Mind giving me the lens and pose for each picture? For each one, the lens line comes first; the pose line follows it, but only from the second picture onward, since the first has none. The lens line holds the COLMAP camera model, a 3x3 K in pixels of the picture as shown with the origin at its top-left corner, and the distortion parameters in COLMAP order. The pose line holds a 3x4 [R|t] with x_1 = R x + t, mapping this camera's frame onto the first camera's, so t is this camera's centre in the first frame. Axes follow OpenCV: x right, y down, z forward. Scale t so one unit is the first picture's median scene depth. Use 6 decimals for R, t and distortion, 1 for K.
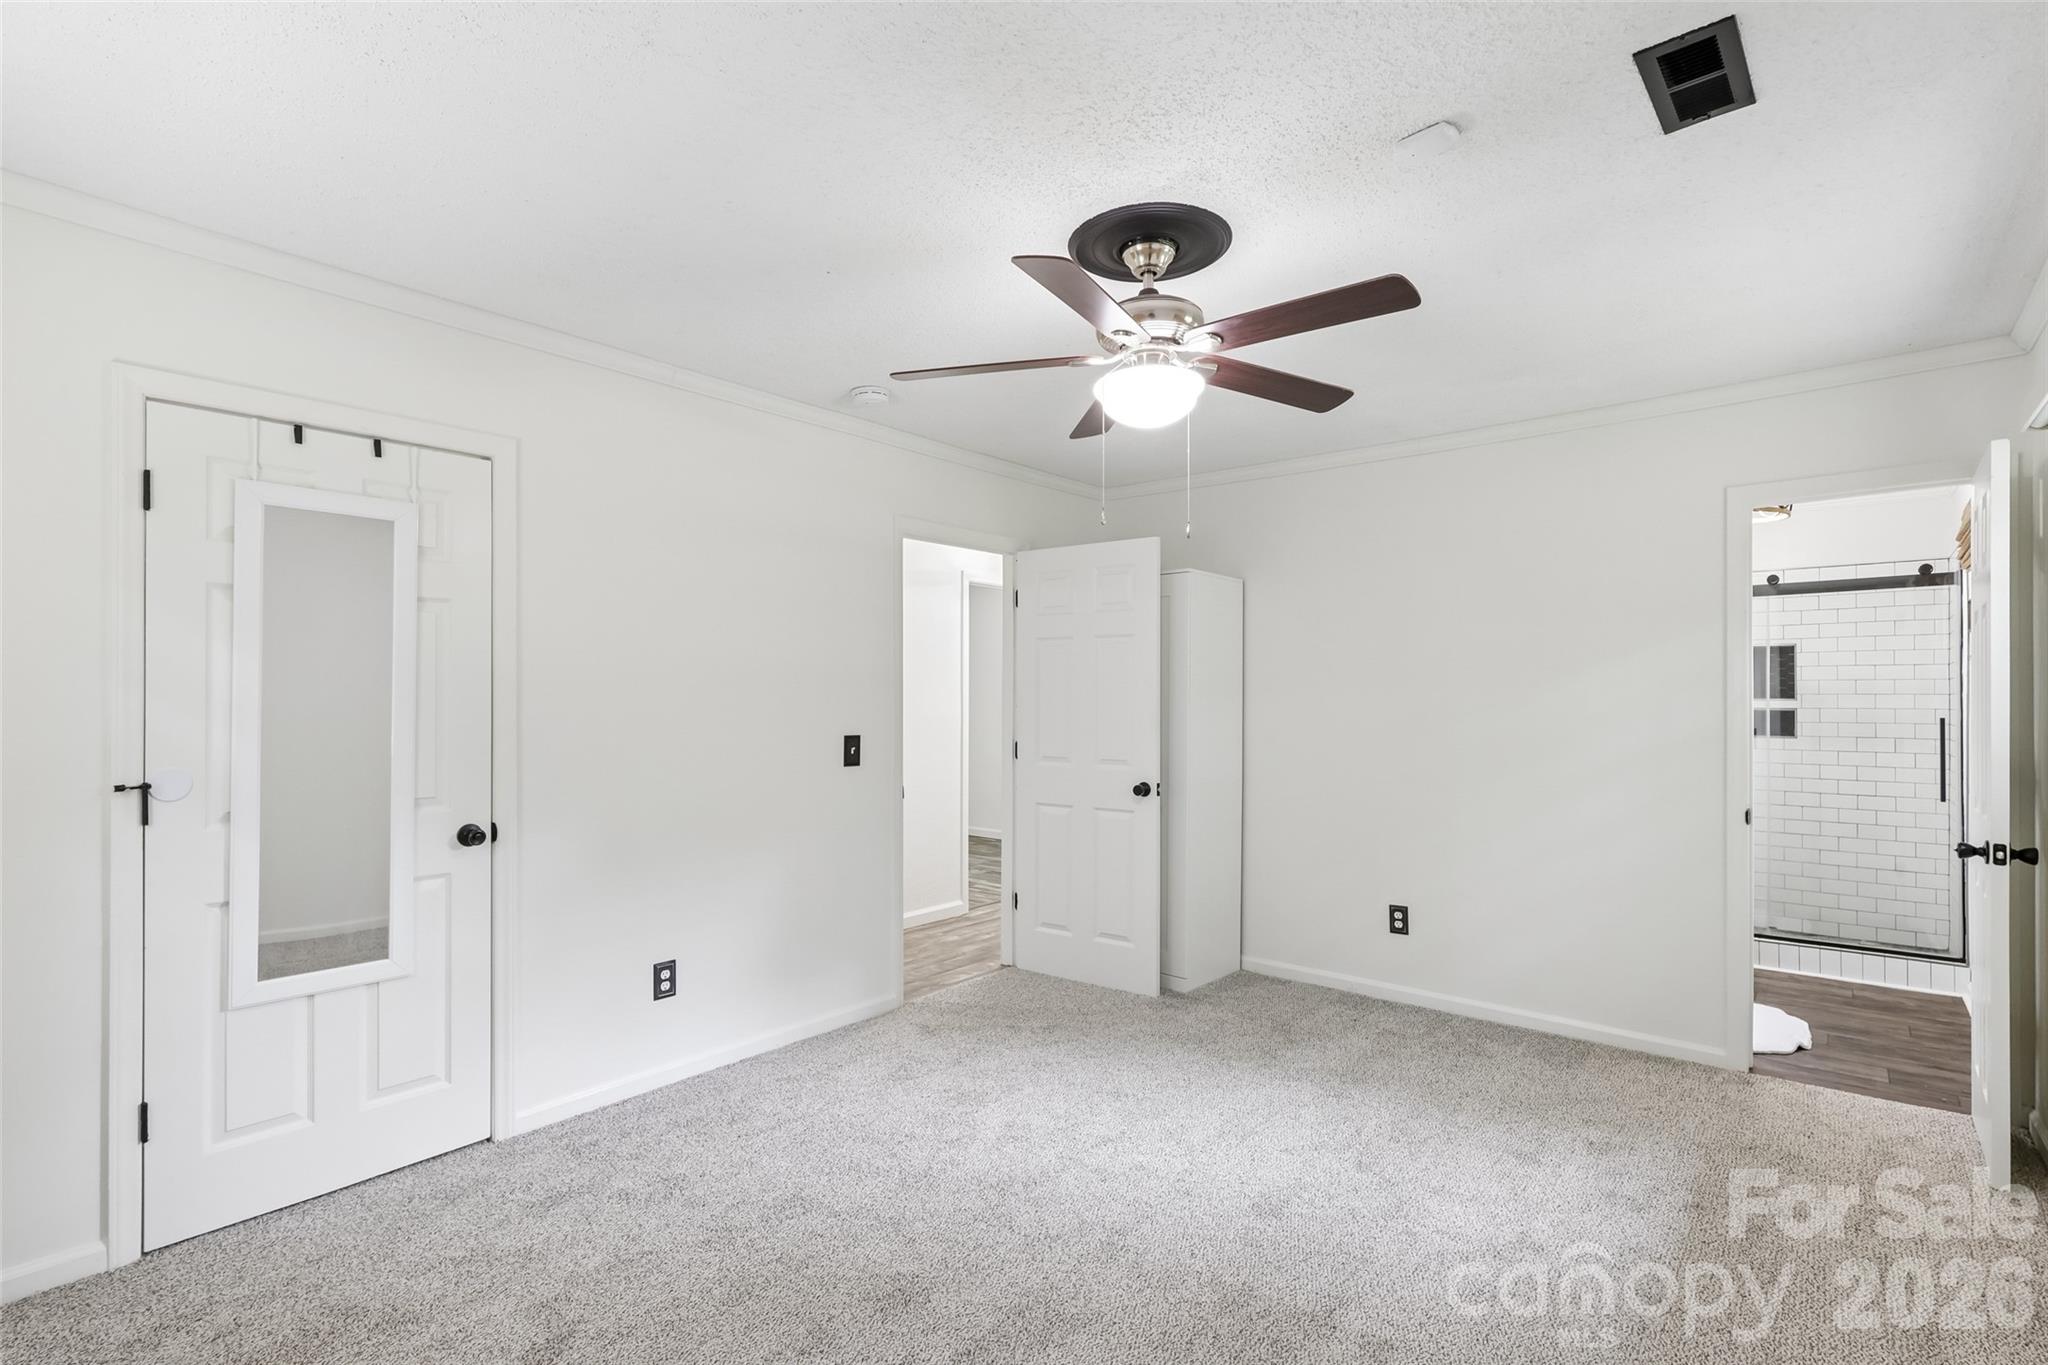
lens RADIAL K [[964.5, 0, 1023.7], [0, 964.5, 685.4], [0, 0, 1]] dist [0.004006, 0.001139]
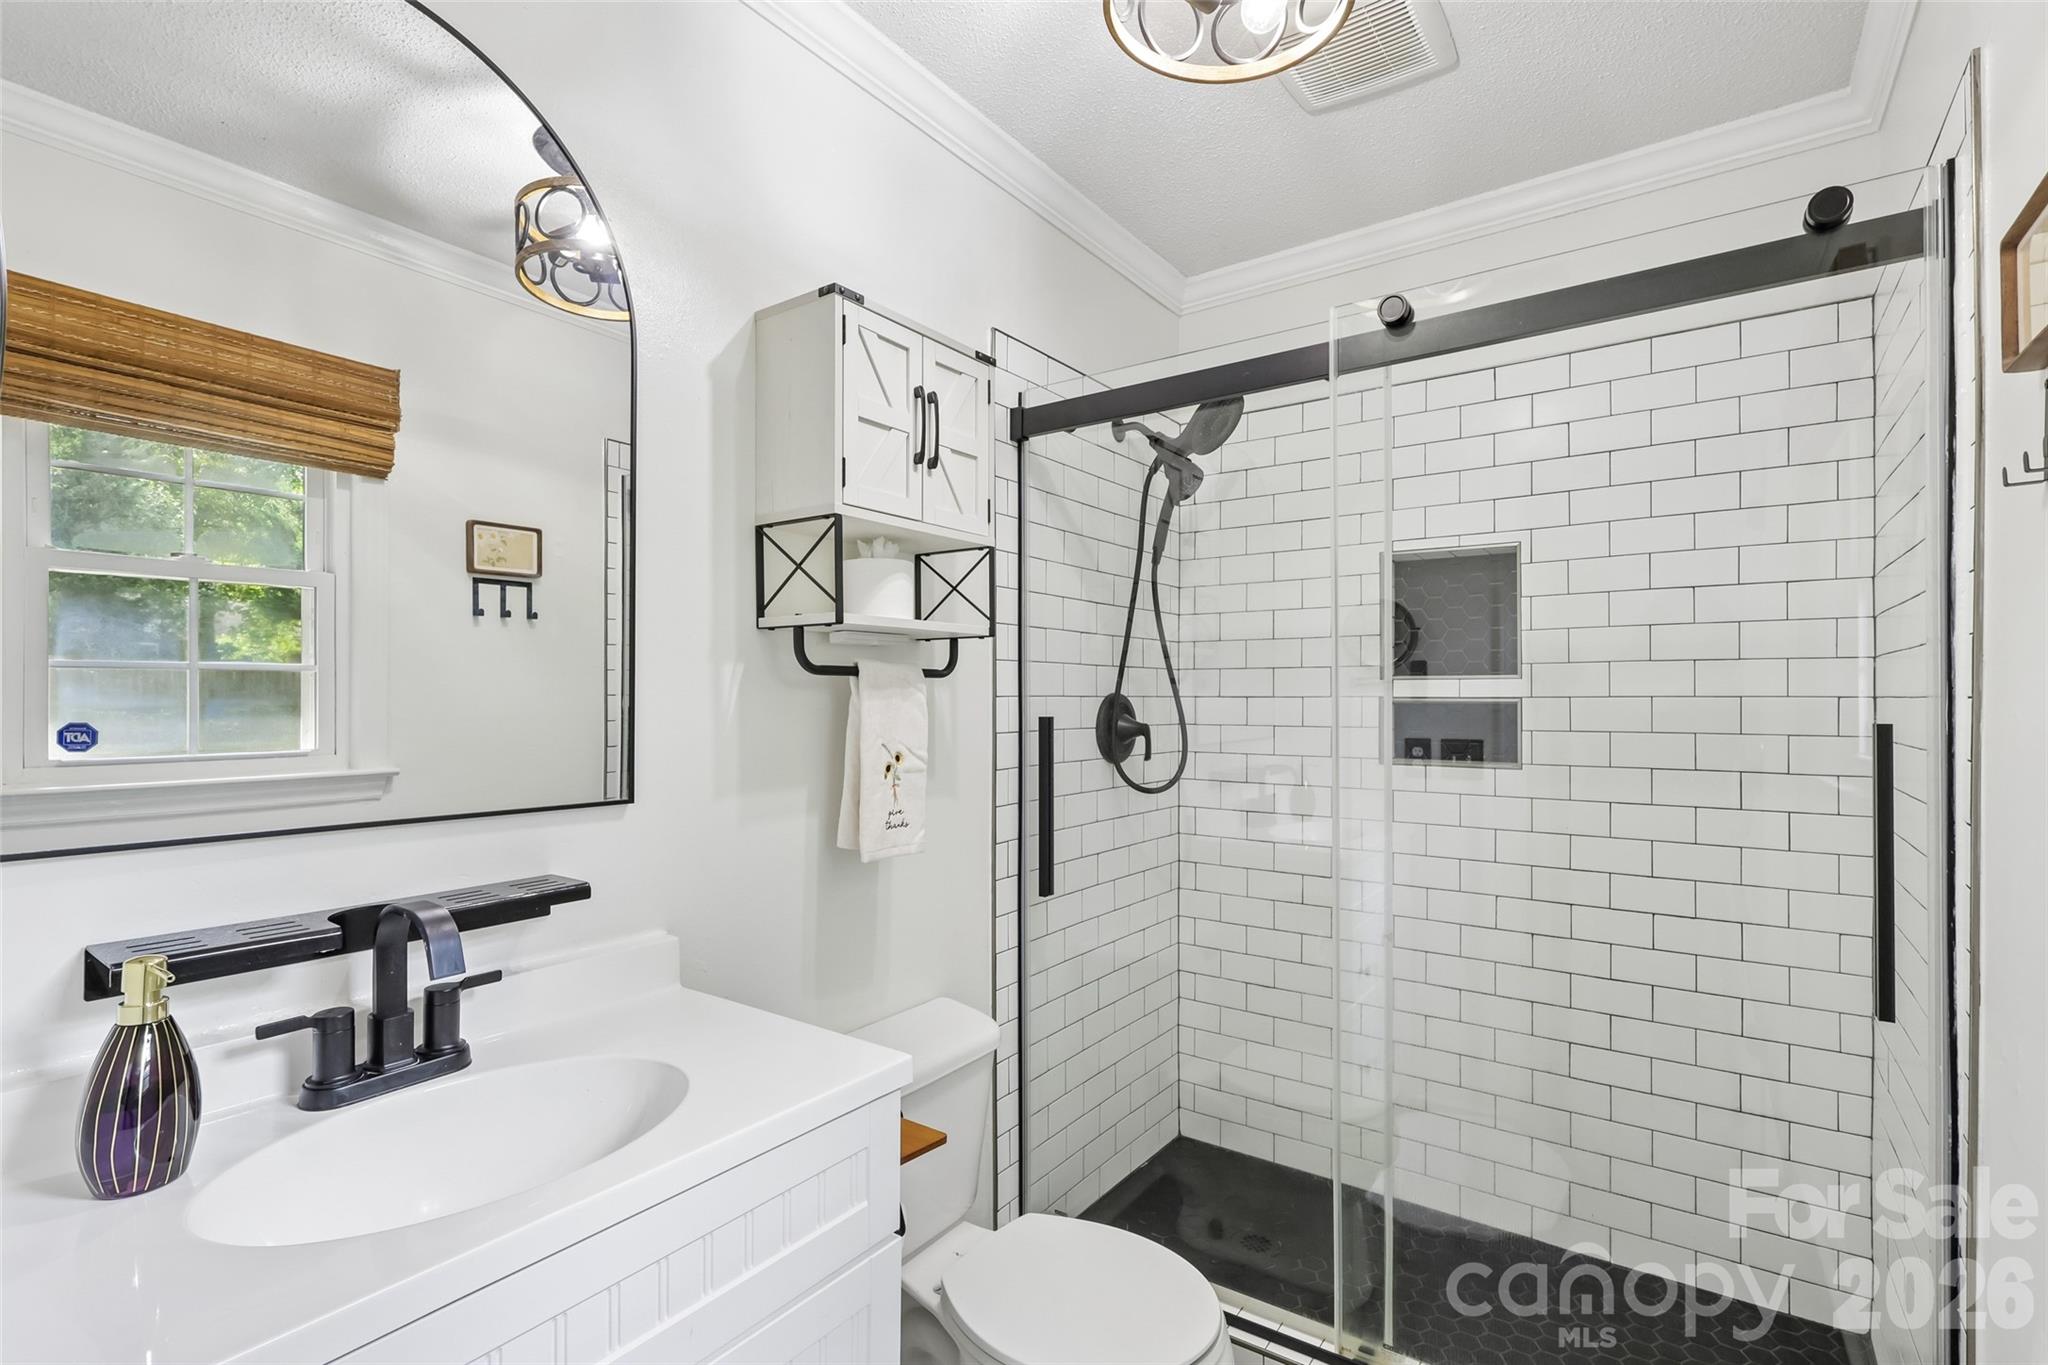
lens RADIAL K [[964.5, 0, 1020.8], [0, 964.5, 685.6], [0, 0, 1]] dist [0.004006, 0.001139]
pose [[0.996822, 0.001240, 0.079649, 0.601675], [-0.001432, 0.999996, 0.002349, 0.019746], [-0.079645, -0.002456, 0.996820, 0.658587]]
